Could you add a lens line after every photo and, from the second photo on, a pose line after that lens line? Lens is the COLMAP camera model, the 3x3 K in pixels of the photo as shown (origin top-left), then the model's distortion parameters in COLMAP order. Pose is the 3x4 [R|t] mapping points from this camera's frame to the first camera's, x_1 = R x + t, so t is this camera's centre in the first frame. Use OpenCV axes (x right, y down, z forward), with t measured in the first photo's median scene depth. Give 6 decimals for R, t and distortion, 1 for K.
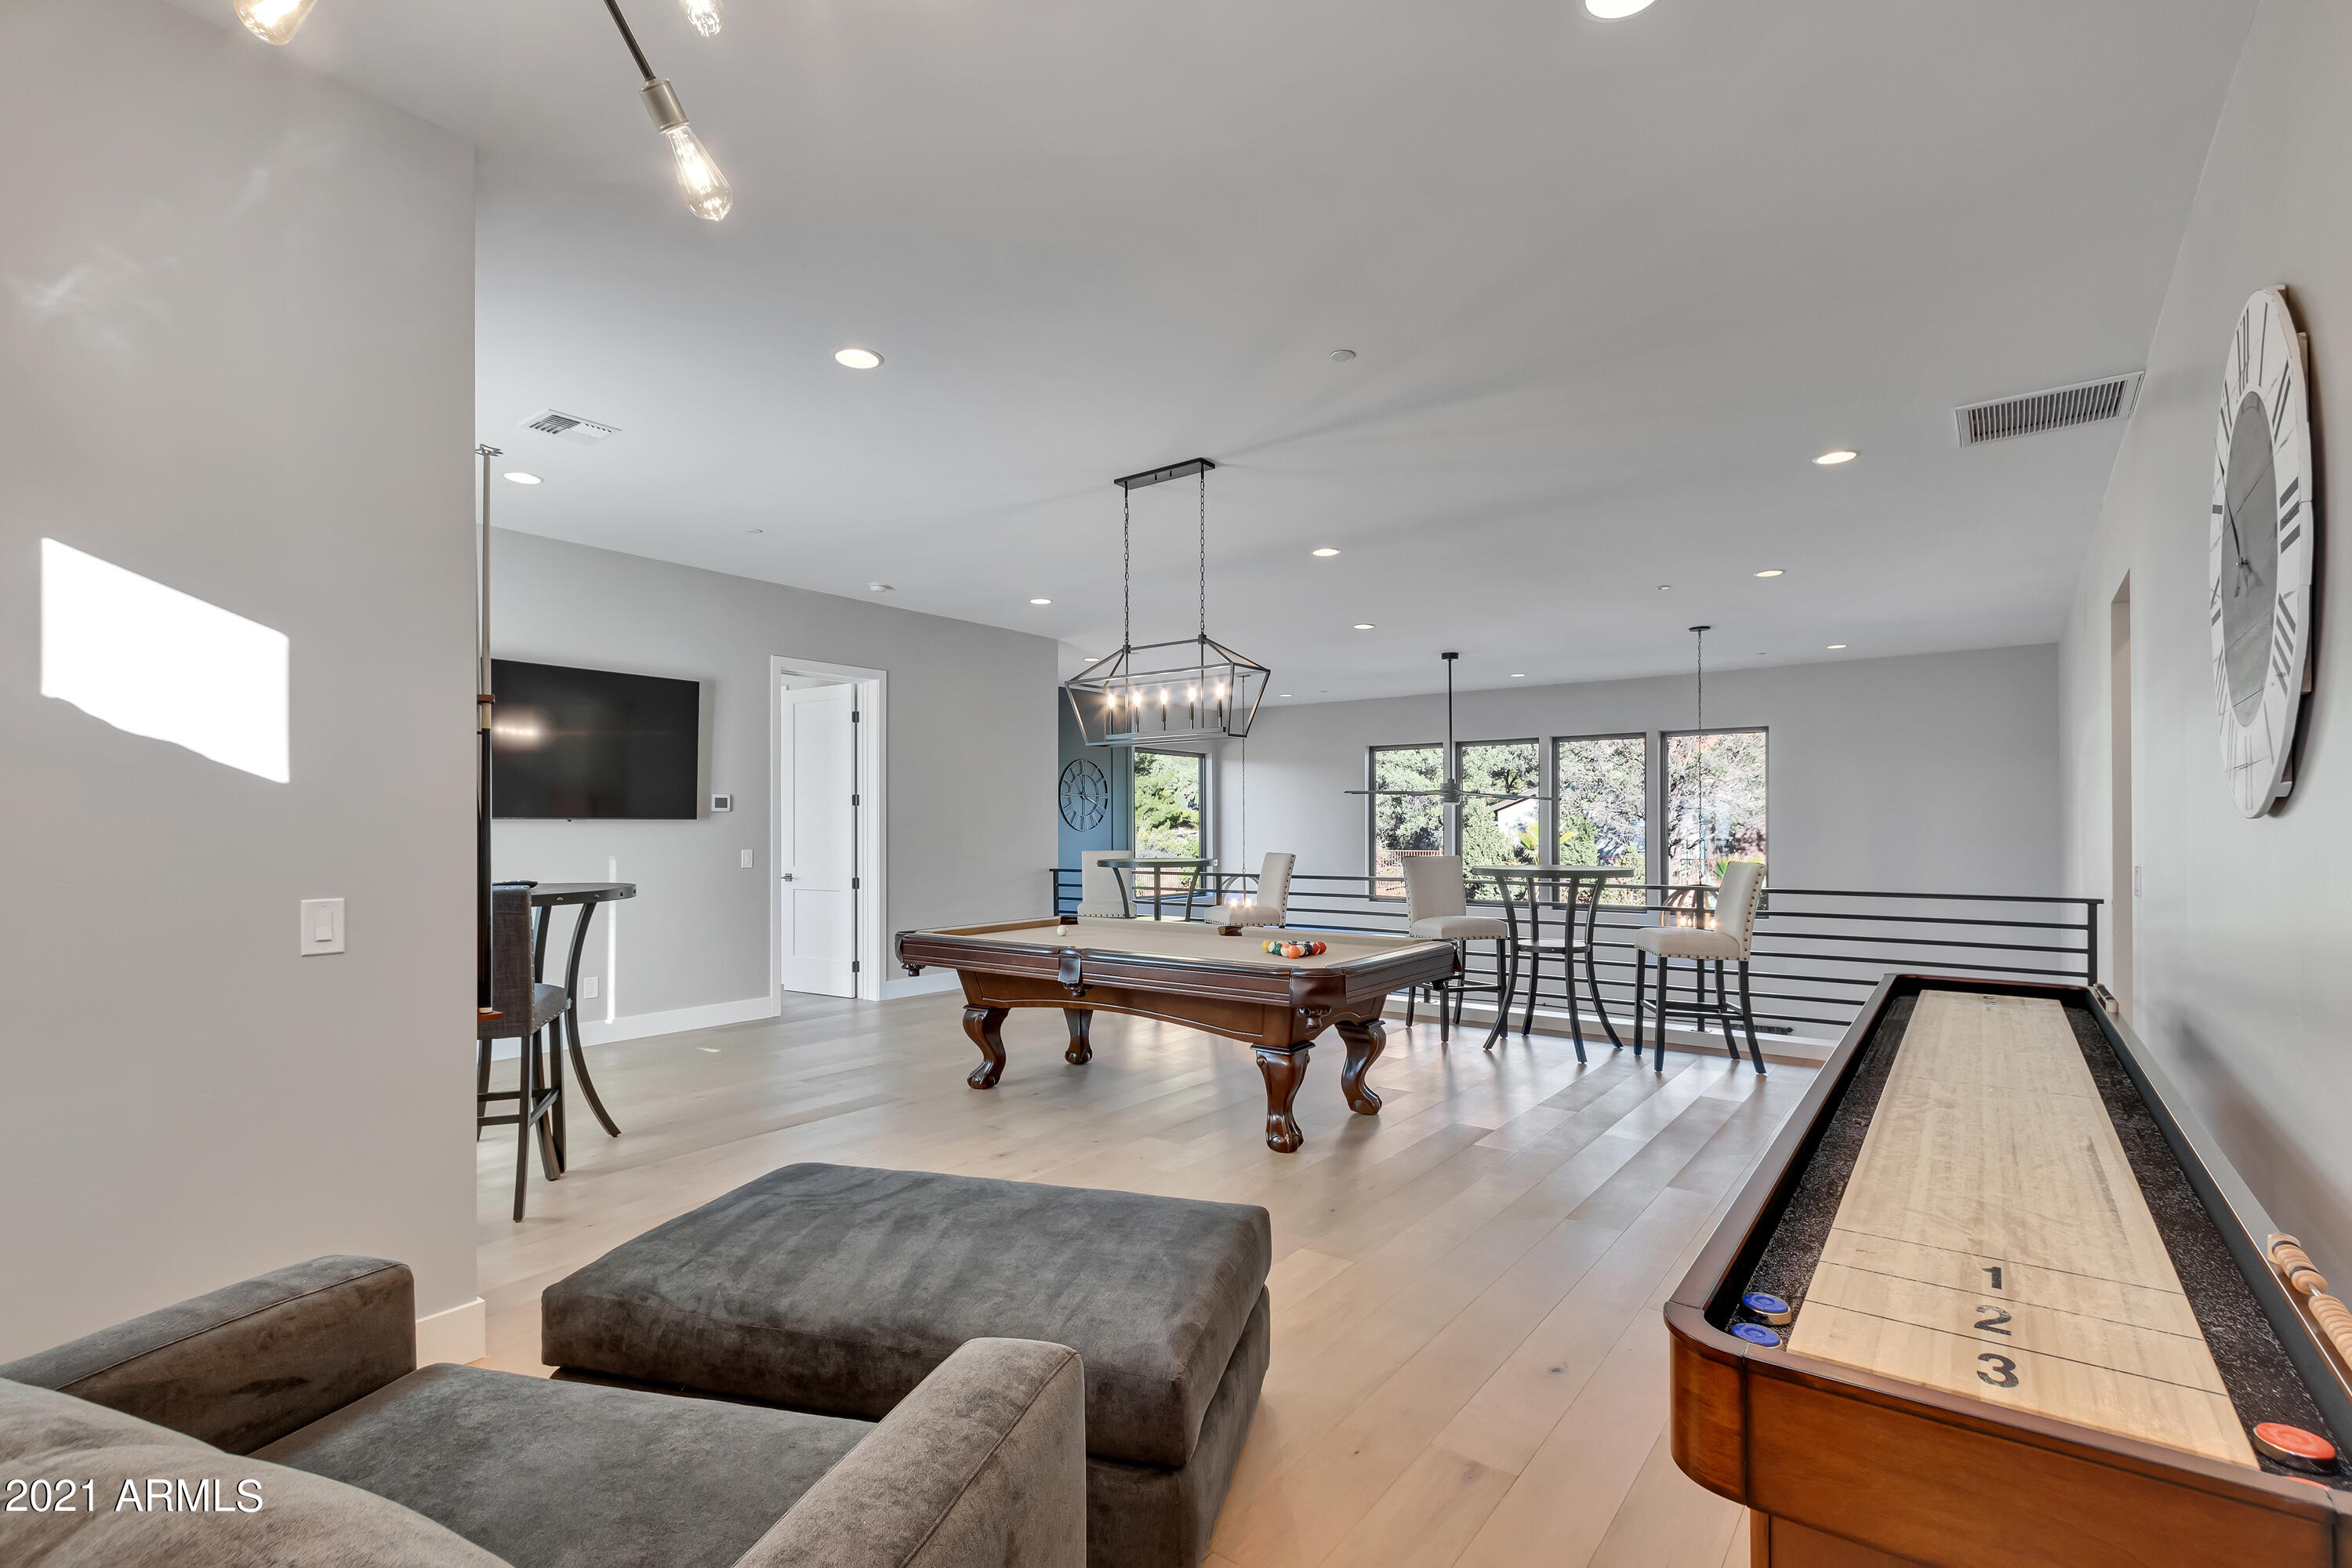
lens RADIAL K [[1061.6, 0, 1172.2], [0, 1061.6, 838.9], [0, 0, 1]] dist [-0.001871, -0.000354]
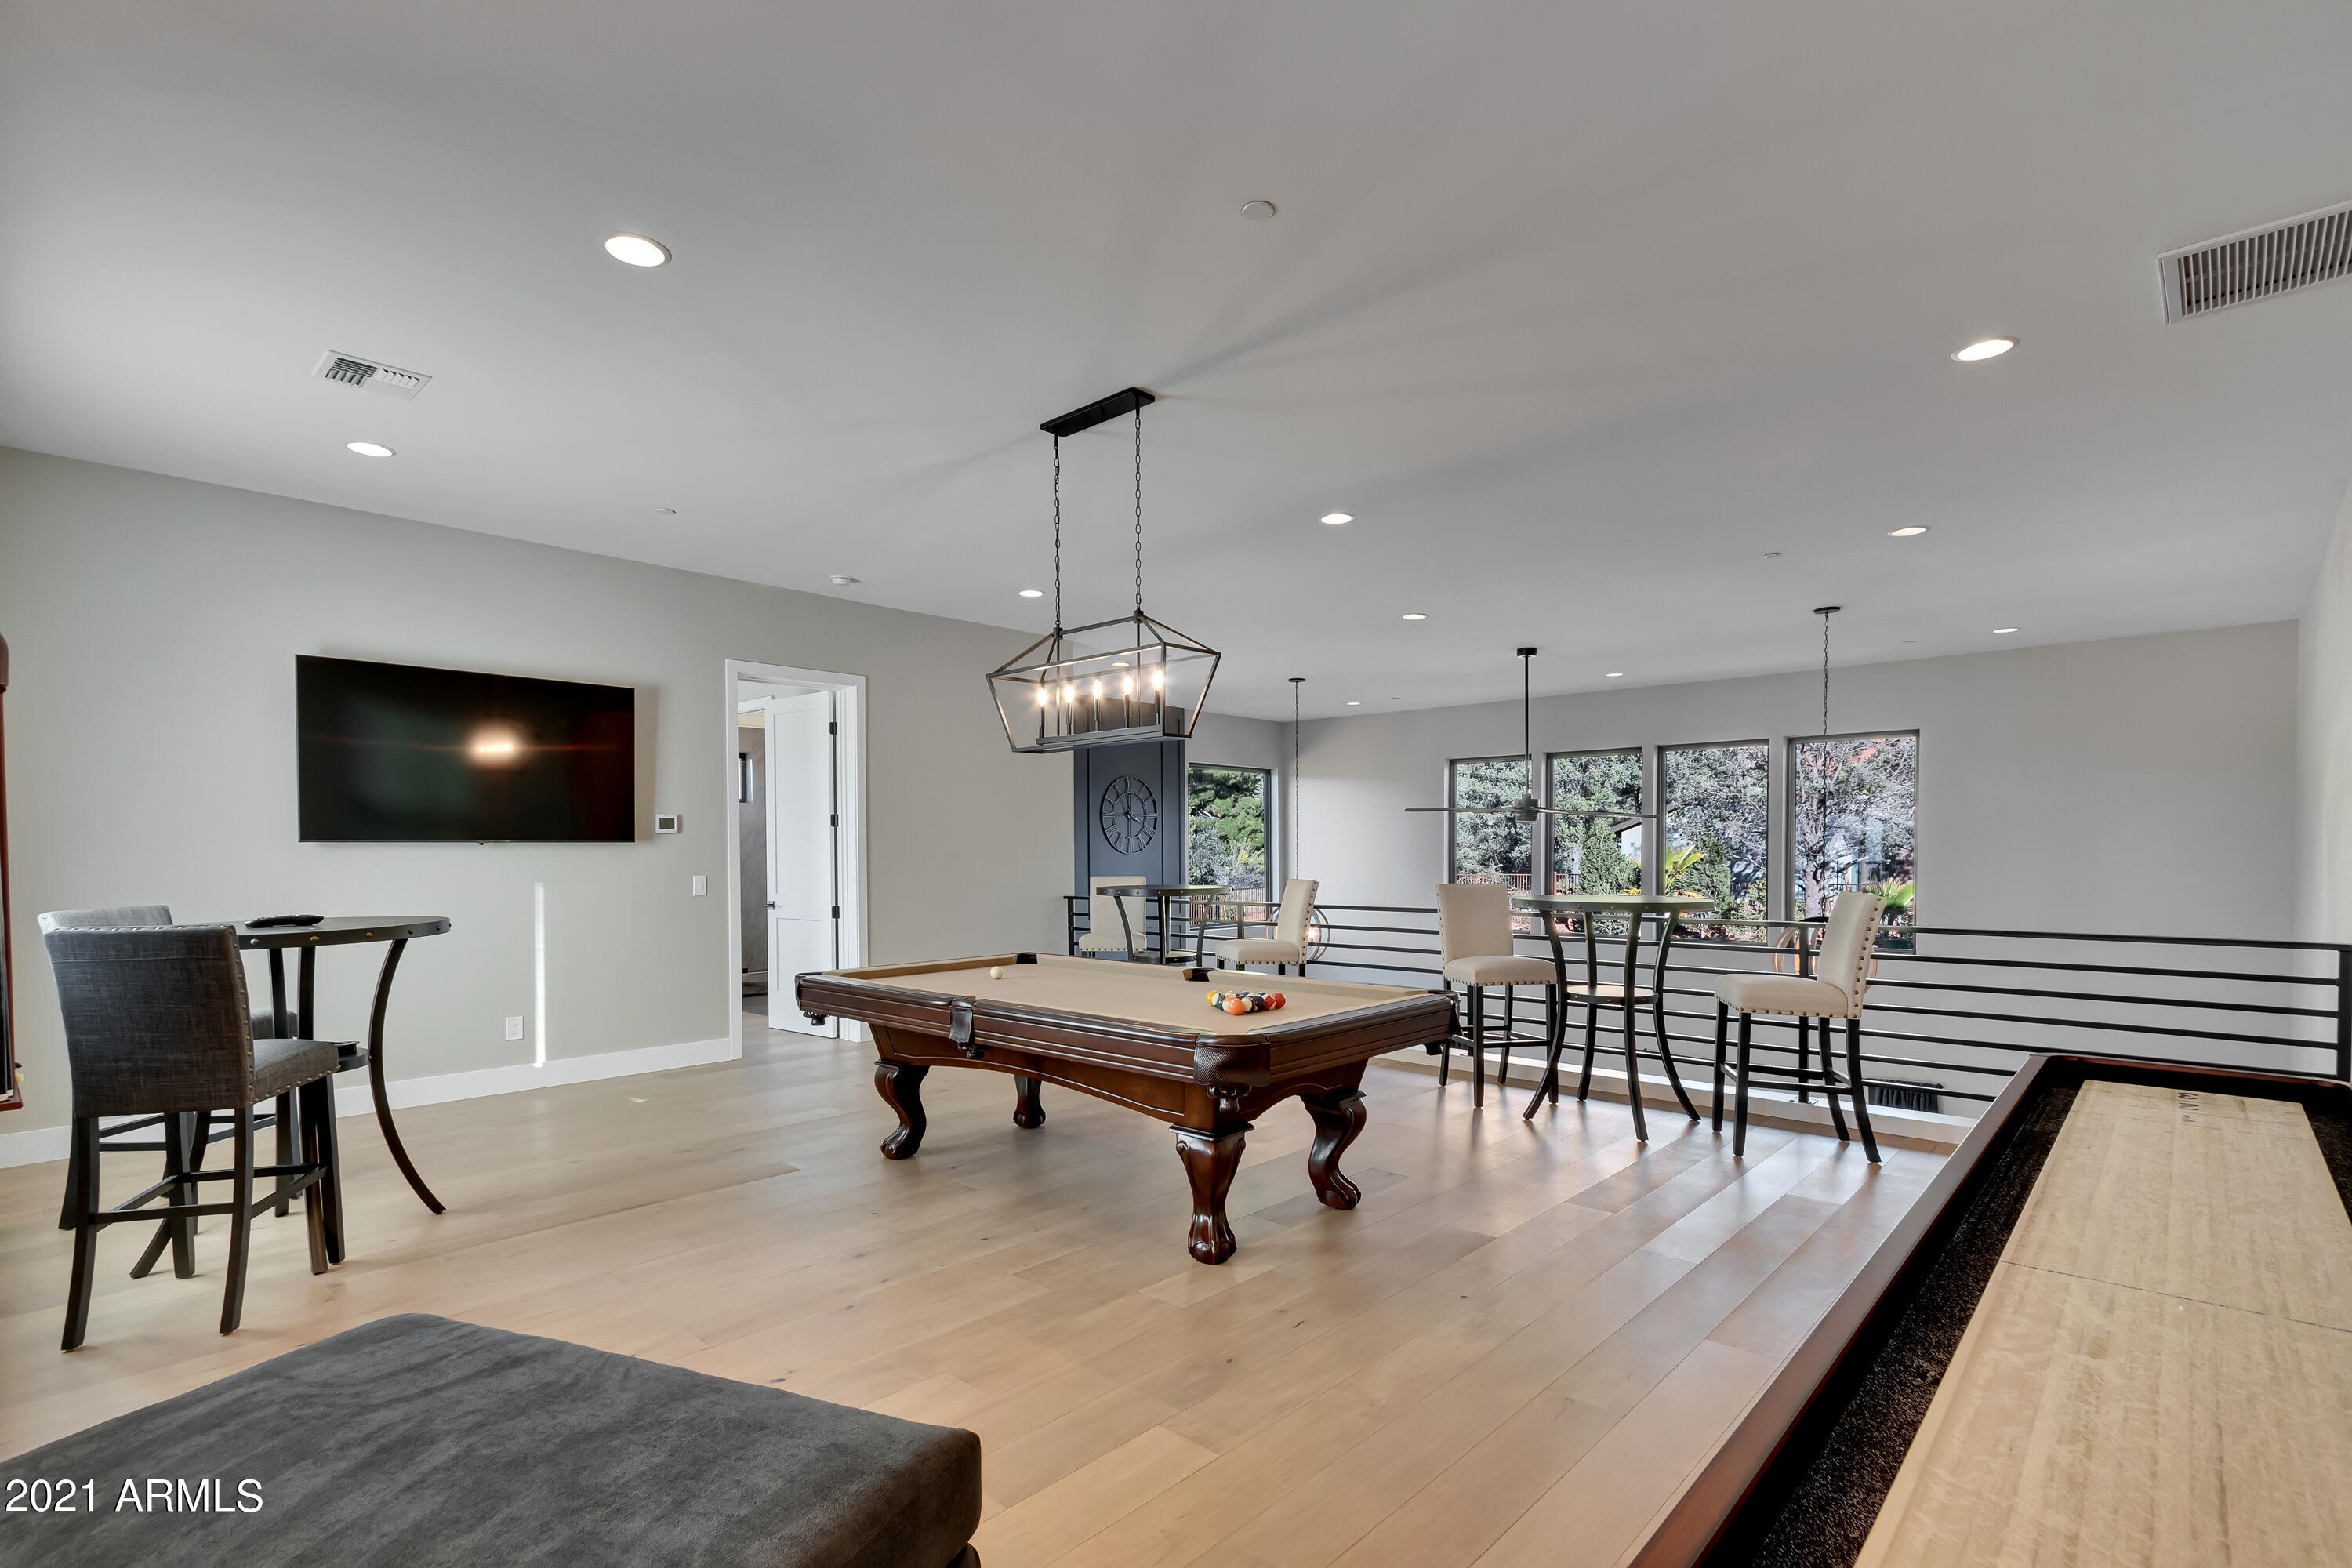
lens RADIAL K [[1090.1, 0, 1174.3], [0, 1090.1, 888.1], [0, 0, 1]] dist [0.000917, -0.000702]
pose [[0.995138, 0.001556, -0.098474, 0.125892], [0.000835, 0.999706, 0.024234, -0.001705], [0.098483, -0.024198, 0.994844, 0.159606]]
